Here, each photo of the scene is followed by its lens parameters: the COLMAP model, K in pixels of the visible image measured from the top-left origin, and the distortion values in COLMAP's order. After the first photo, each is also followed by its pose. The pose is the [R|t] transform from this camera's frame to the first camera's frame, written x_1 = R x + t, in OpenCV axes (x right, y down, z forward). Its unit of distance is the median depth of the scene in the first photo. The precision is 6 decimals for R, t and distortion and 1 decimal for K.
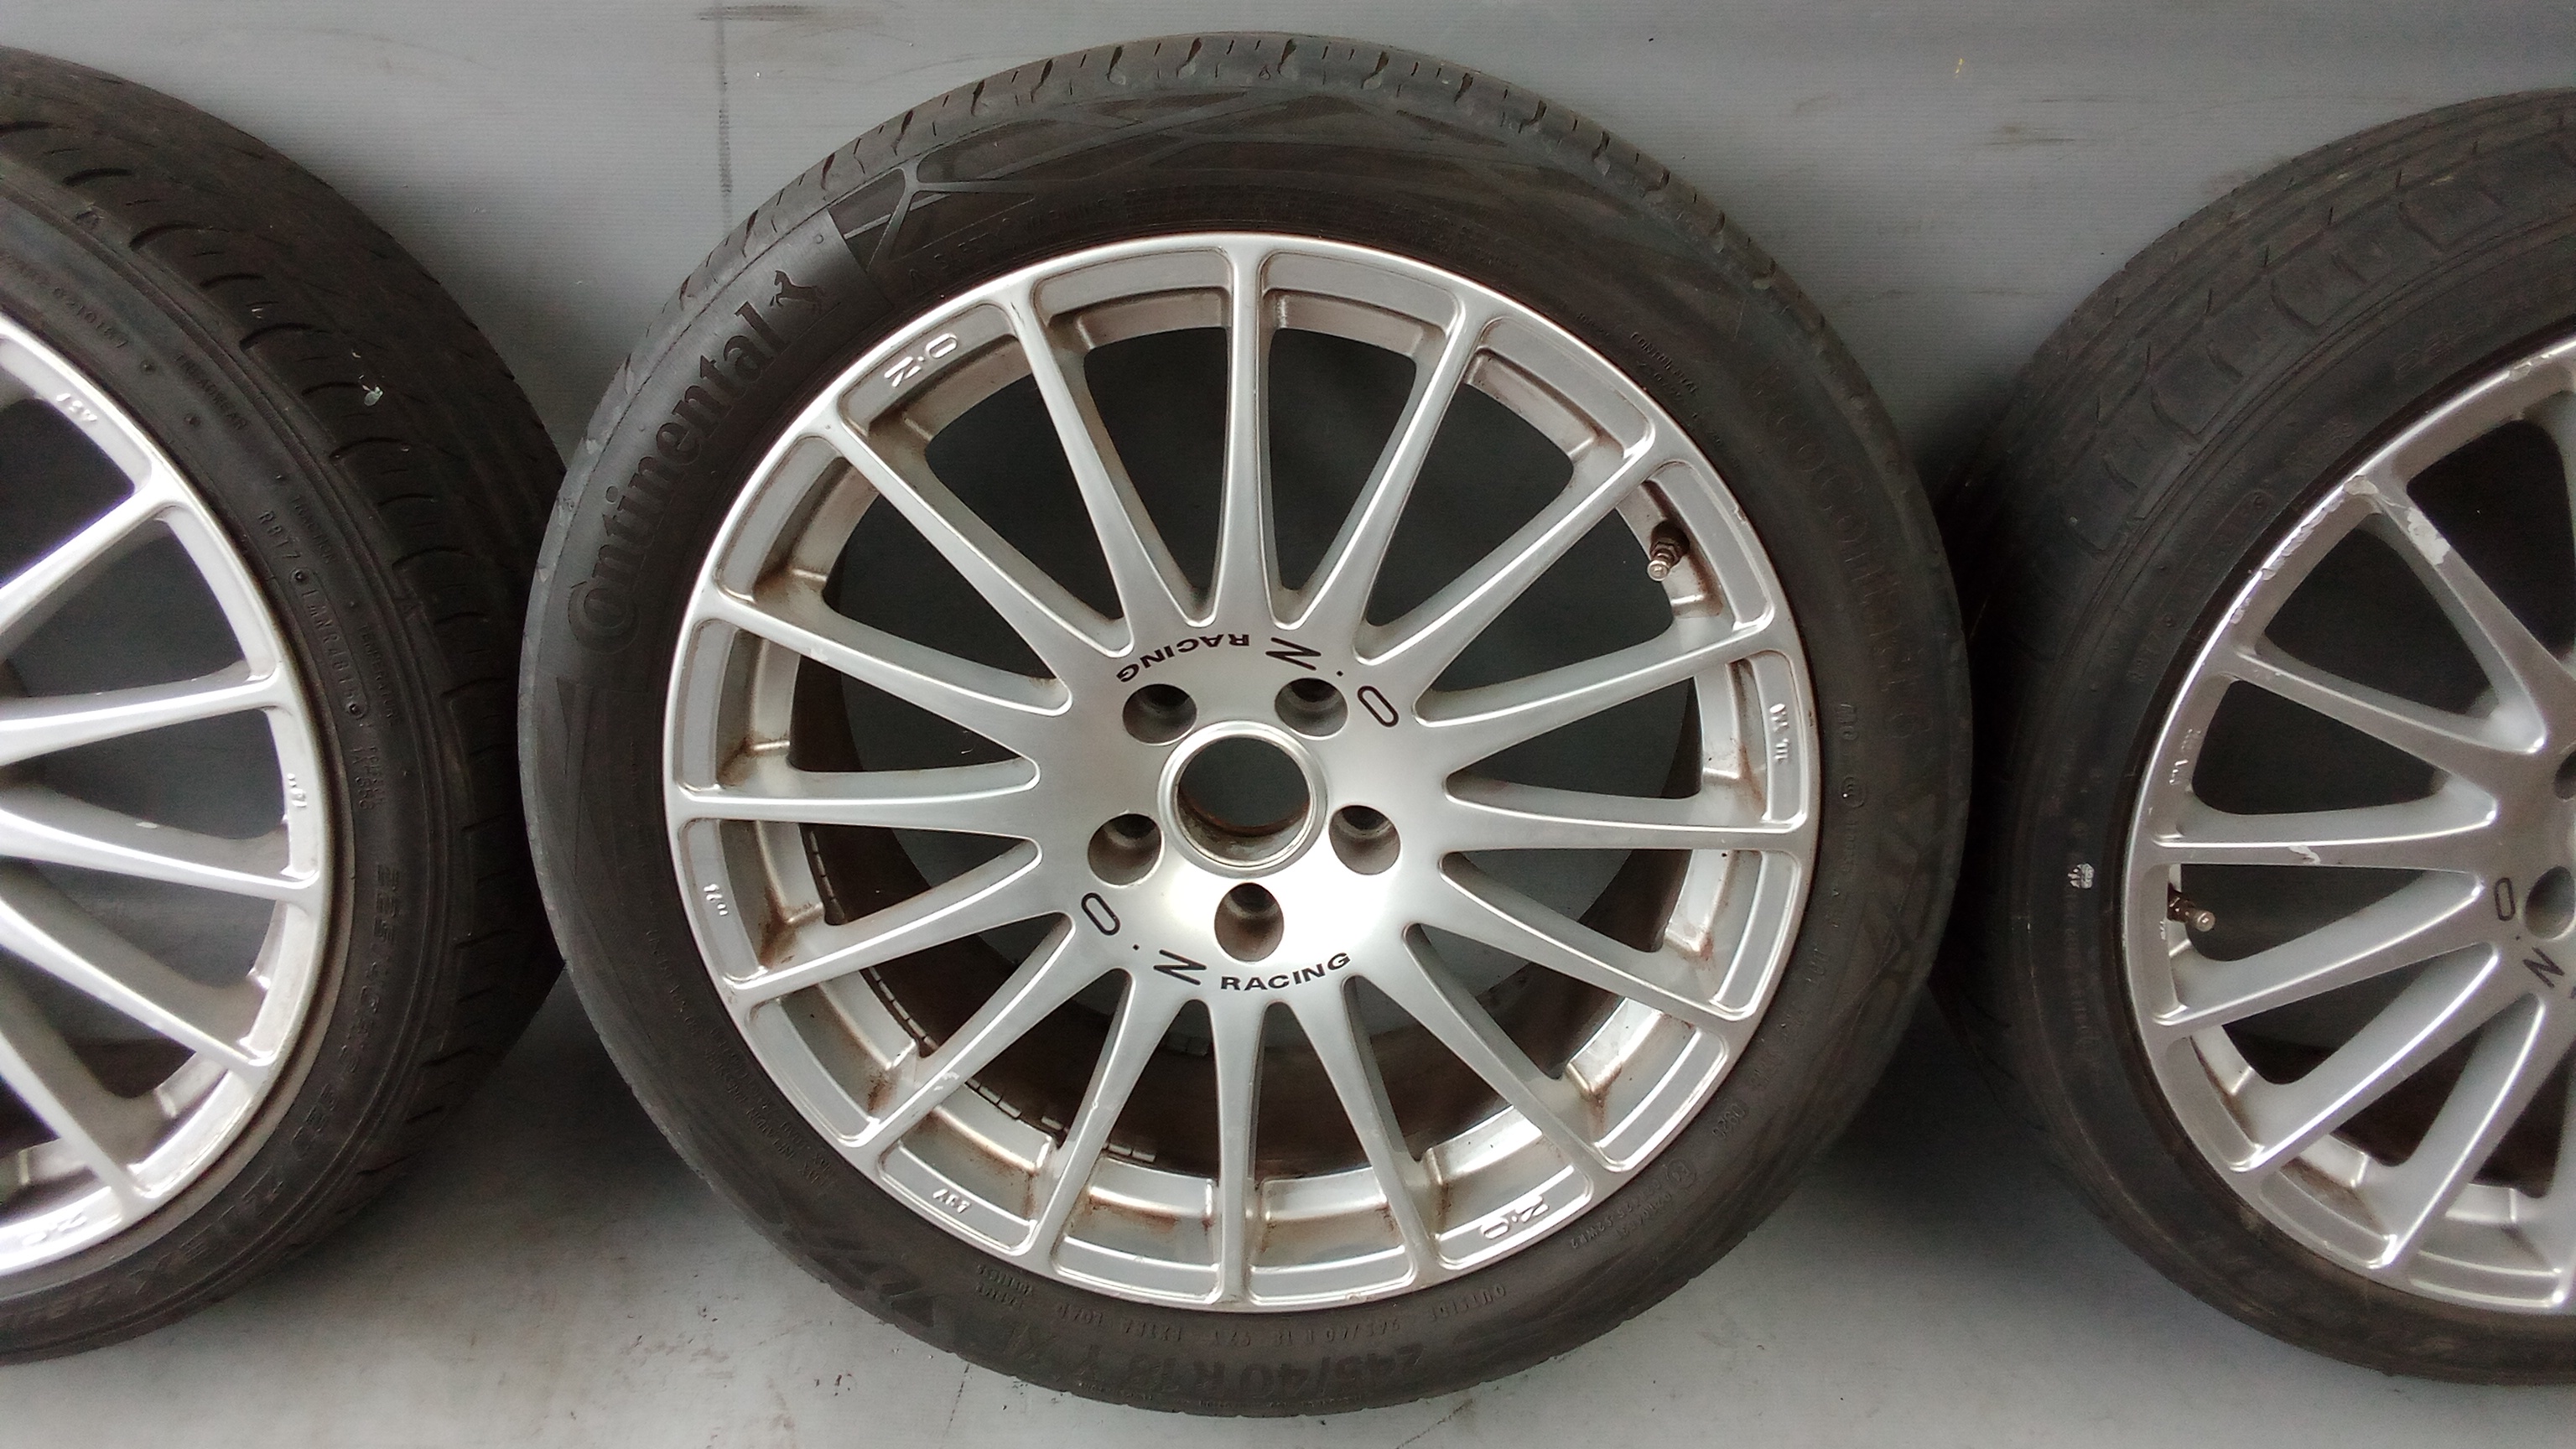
lens RADIAL K [[2027.9, 0, 1298.6], [0, 2027.9, 726.8], [0, 0, 1]] dist [0.029425, -0.050293]
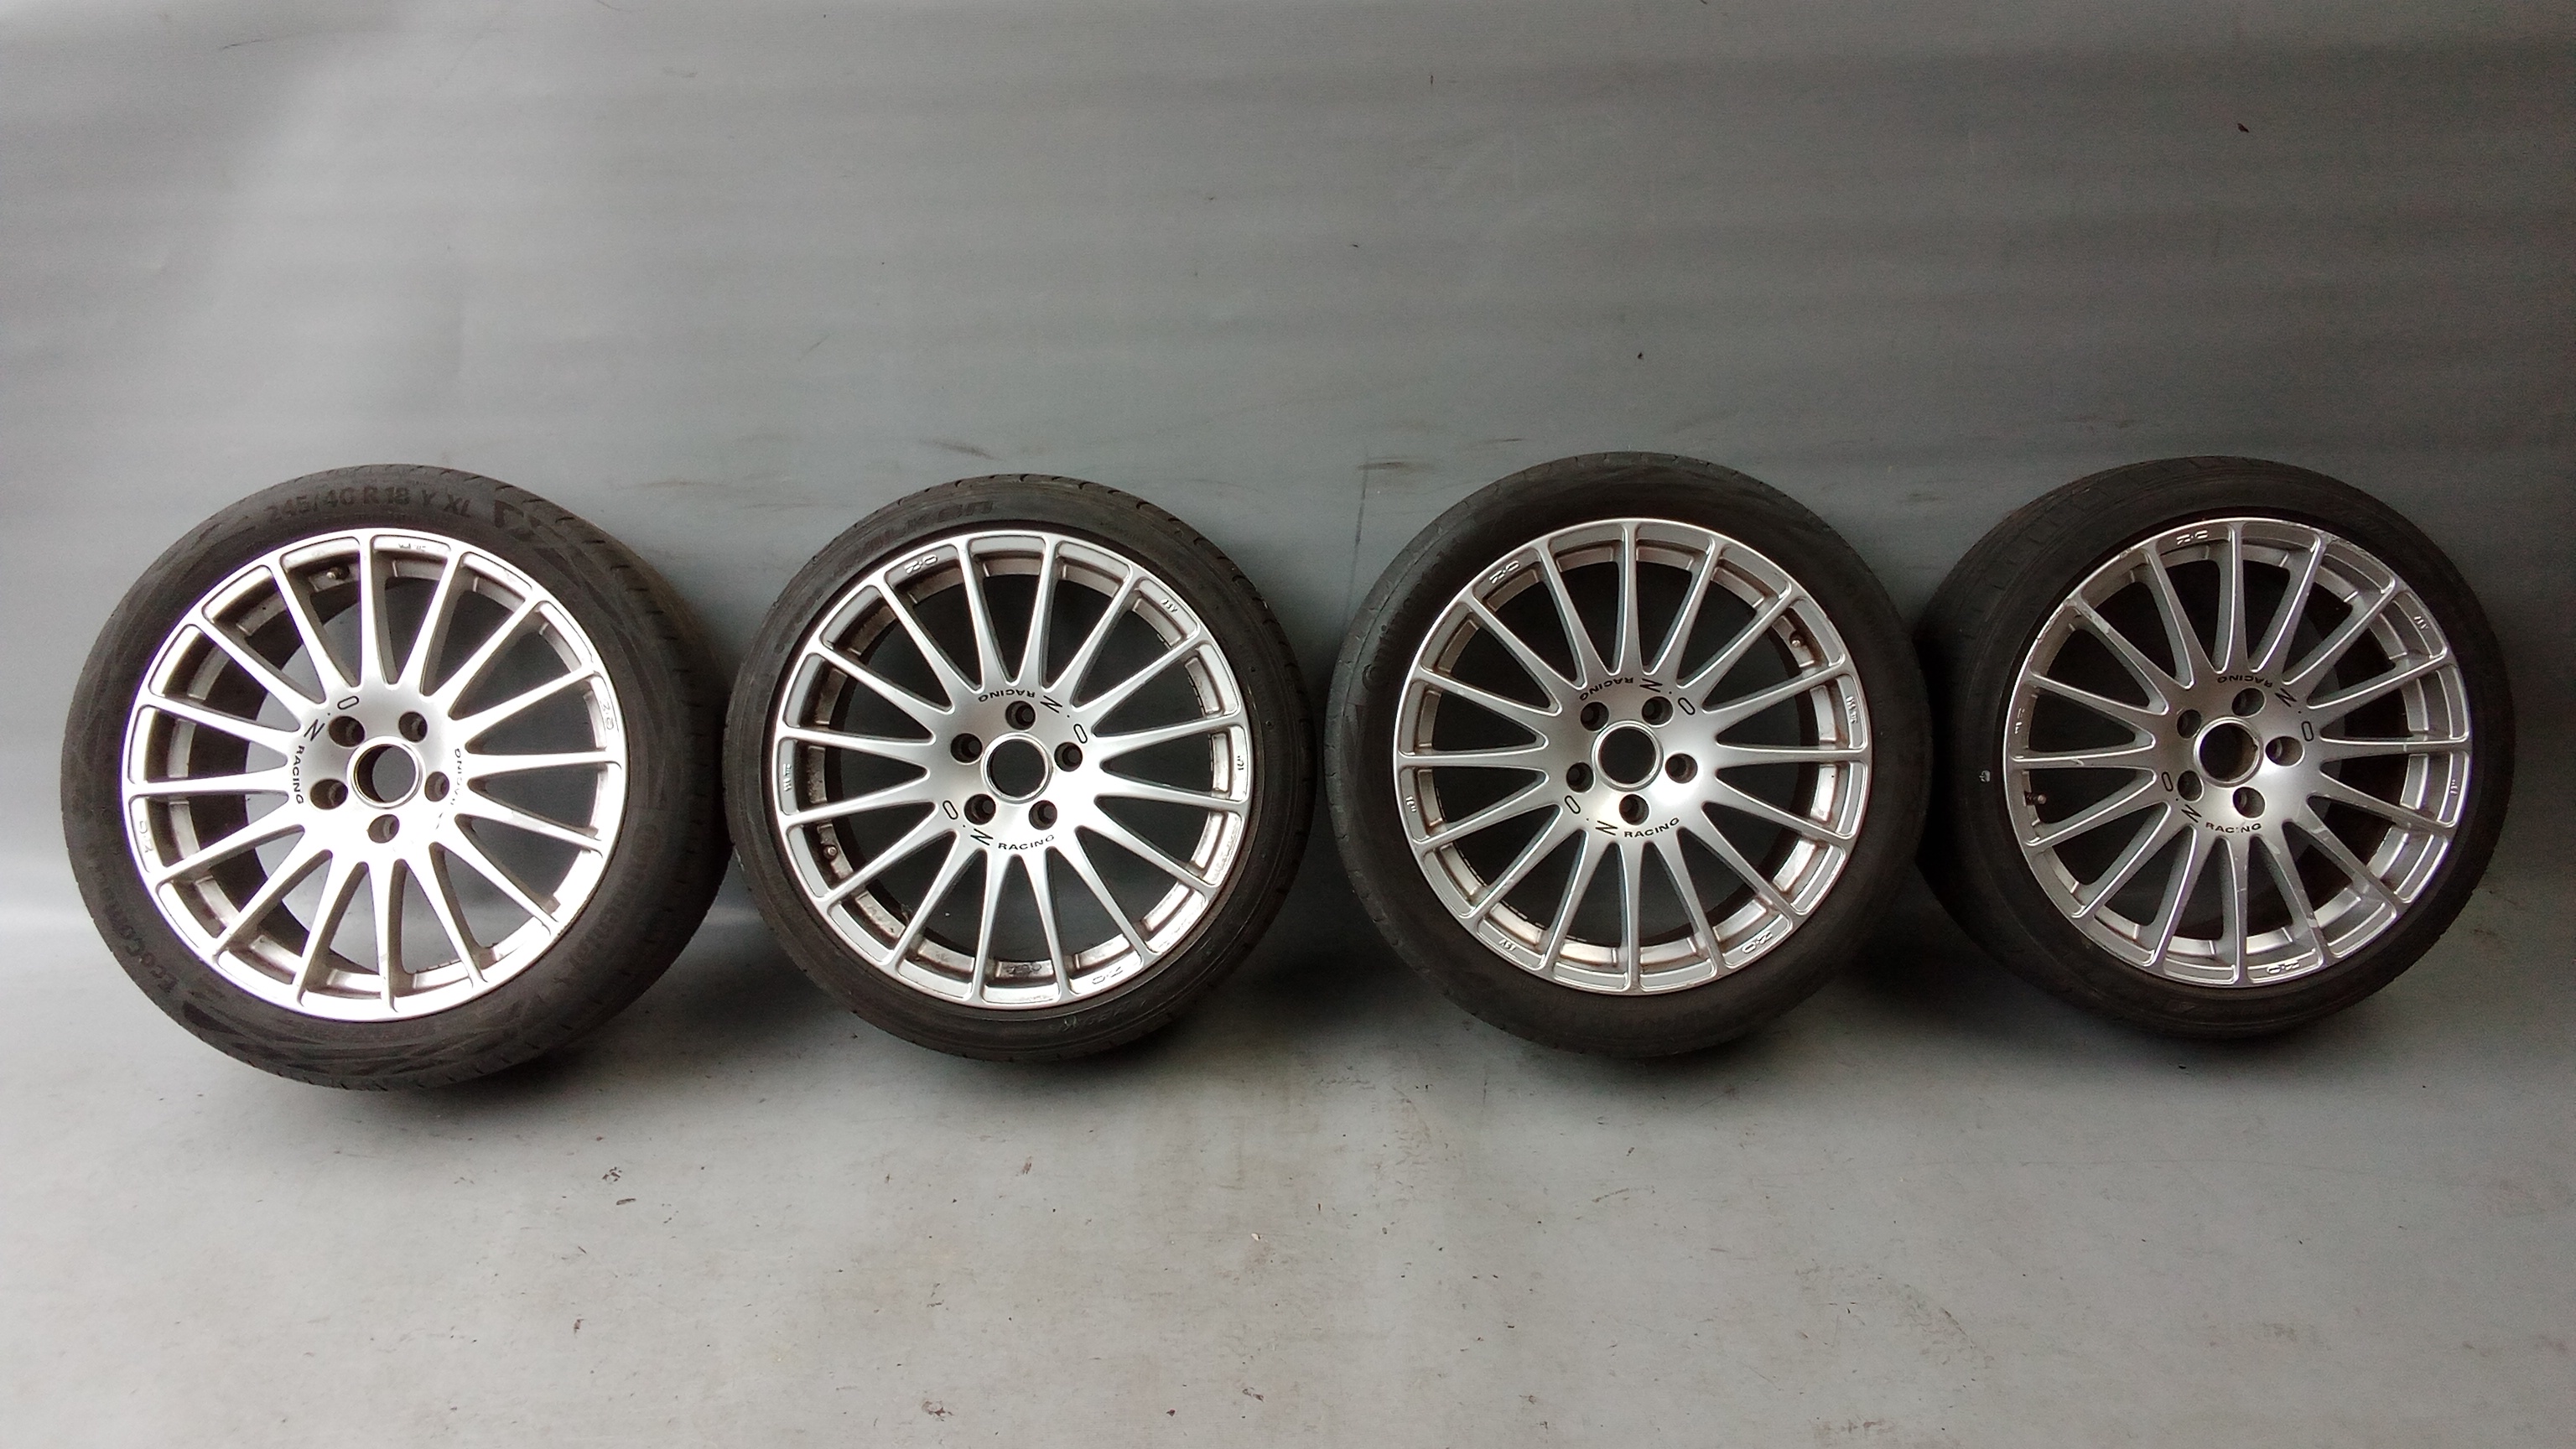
lens RADIAL K [[2027.9, 0, 1305.9], [0, 2027.9, 727.1], [0, 0, 1]] dist [0.029425, -0.050293]
pose [[0.999048, -0.038574, 0.020377, -0.450710], [0.042786, 0.957553, -0.285066, 0.662708], [-0.008516, 0.285666, 0.958291, -1.275728]]
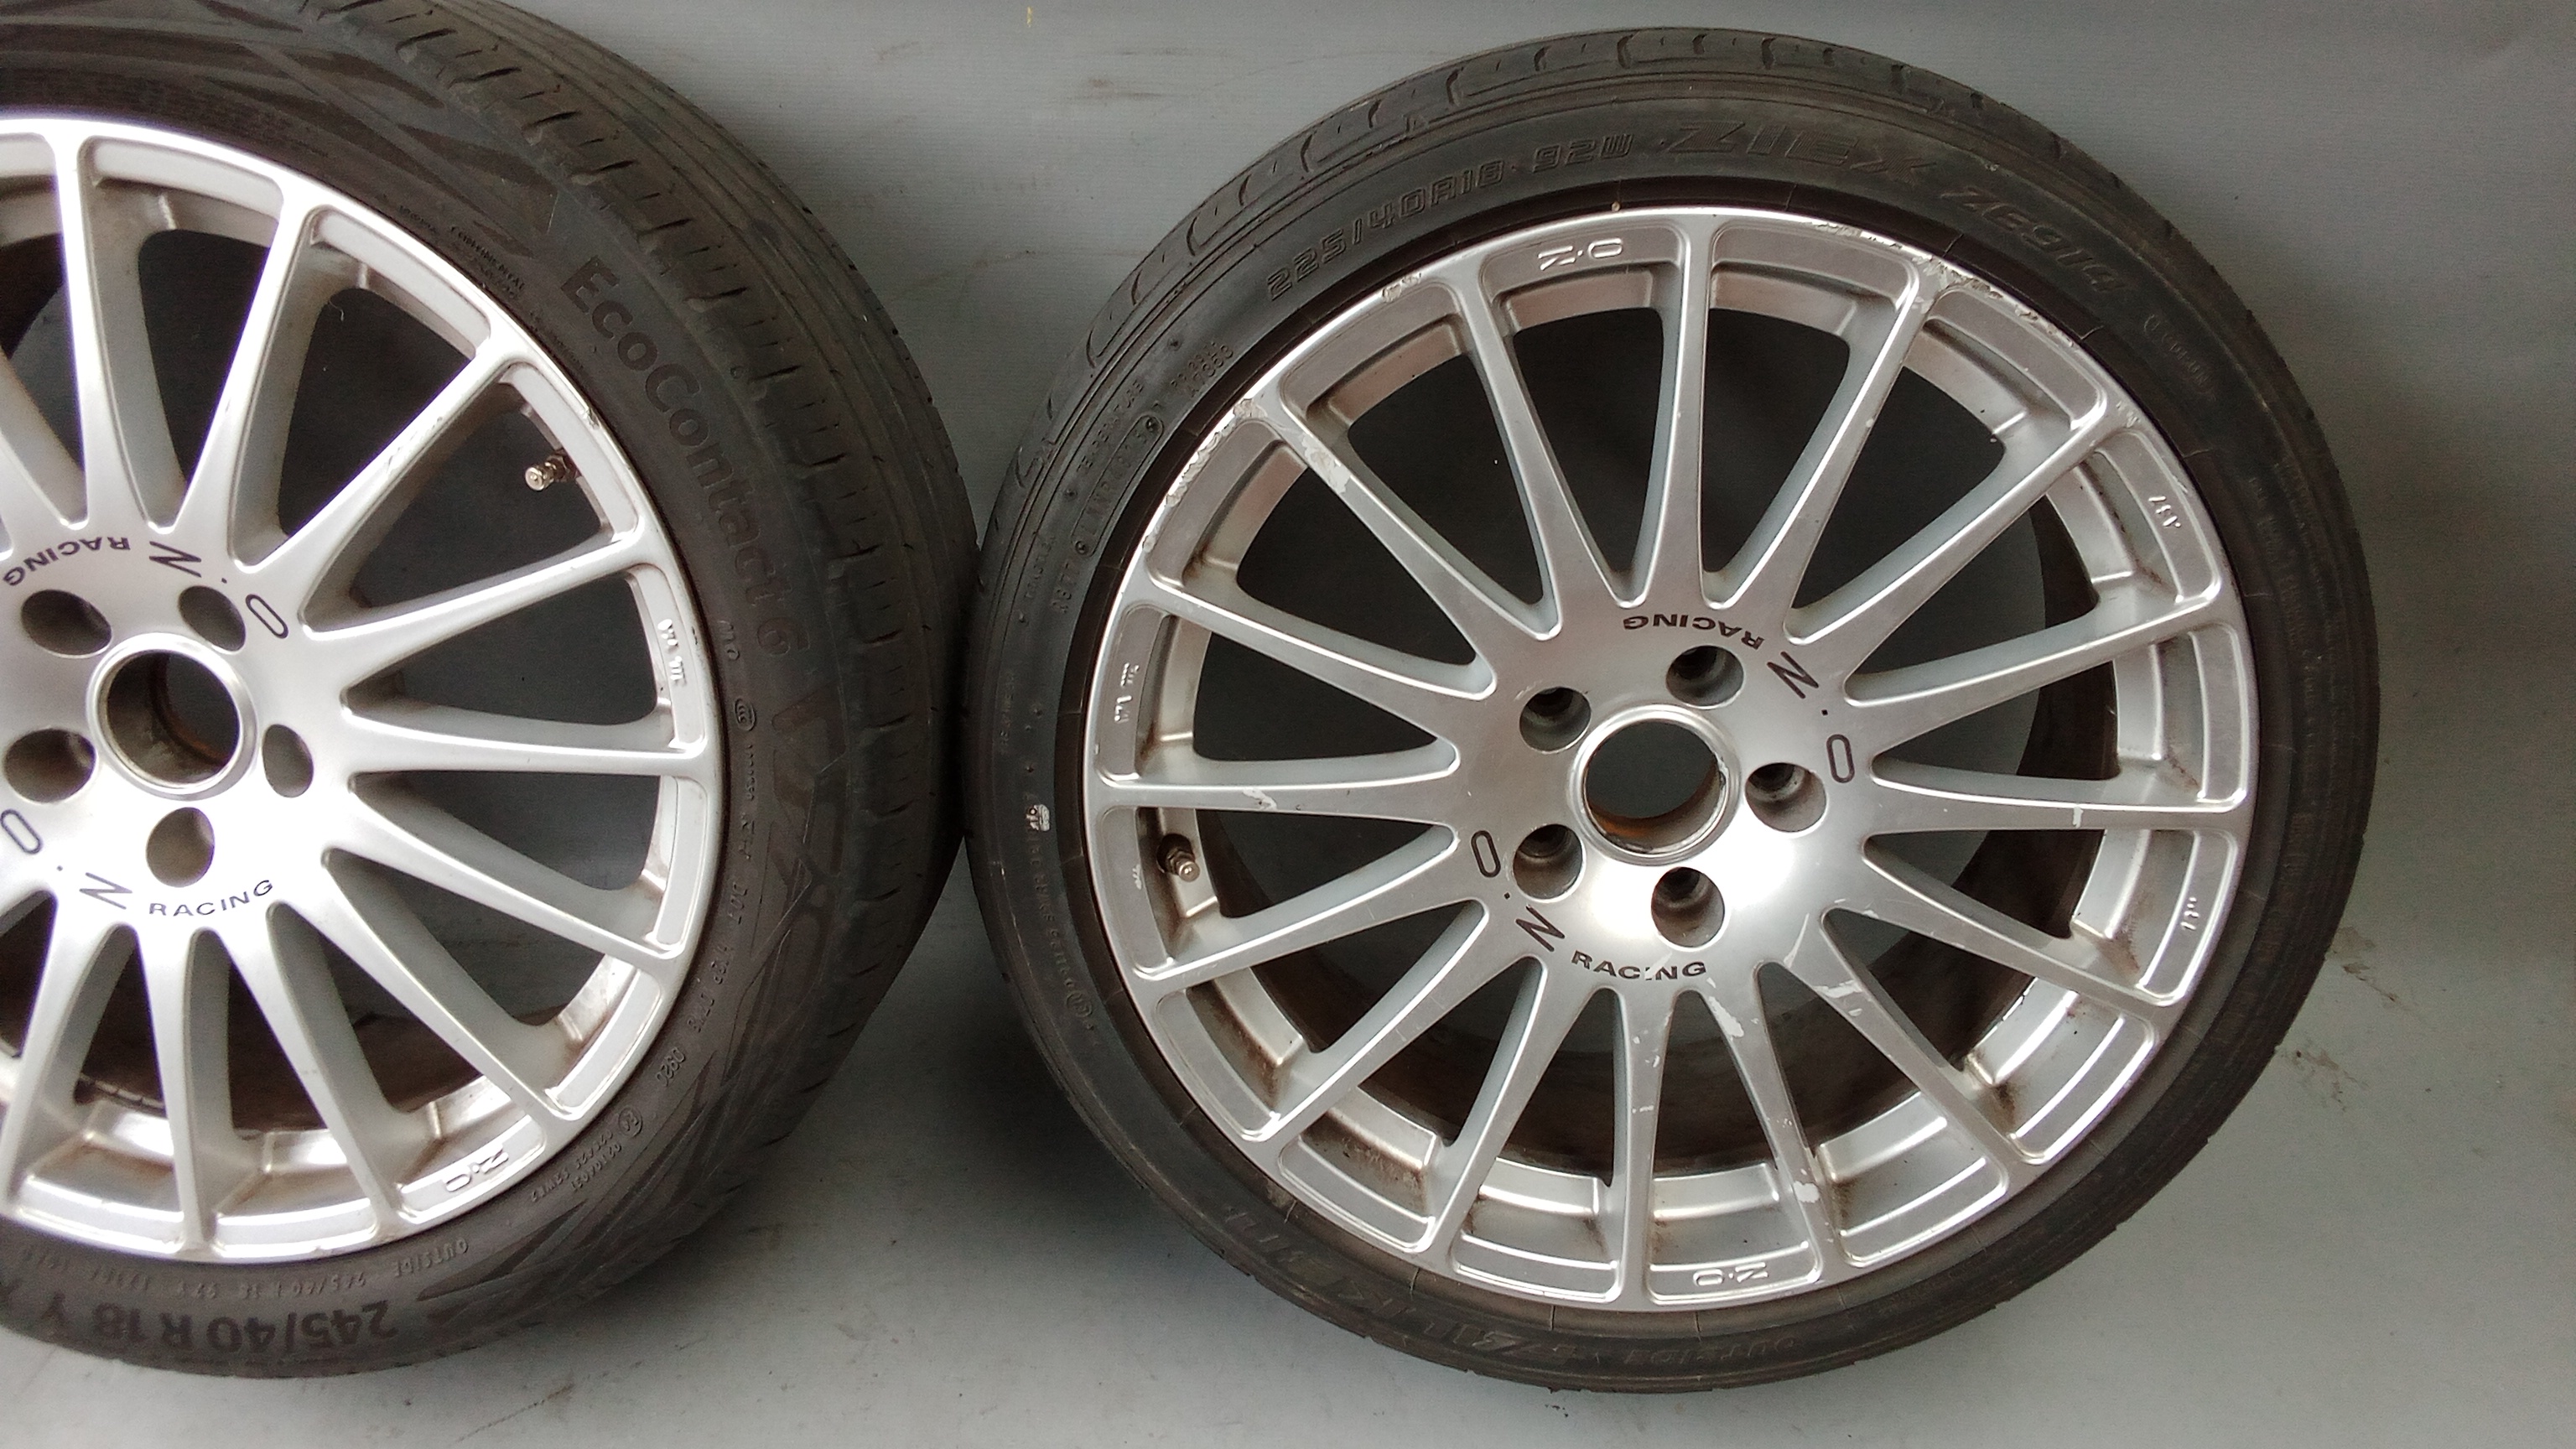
lens RADIAL K [[2027.9, 0, 1294.1], [0, 2027.9, 723.0], [0, 0, 1]] dist [0.029425, -0.050293]
pose [[0.999526, 0.022376, -0.021157, 0.531264], [-0.023641, 0.997824, -0.061544, 0.085754], [0.019734, 0.062015, 0.997880, 0.037079]]
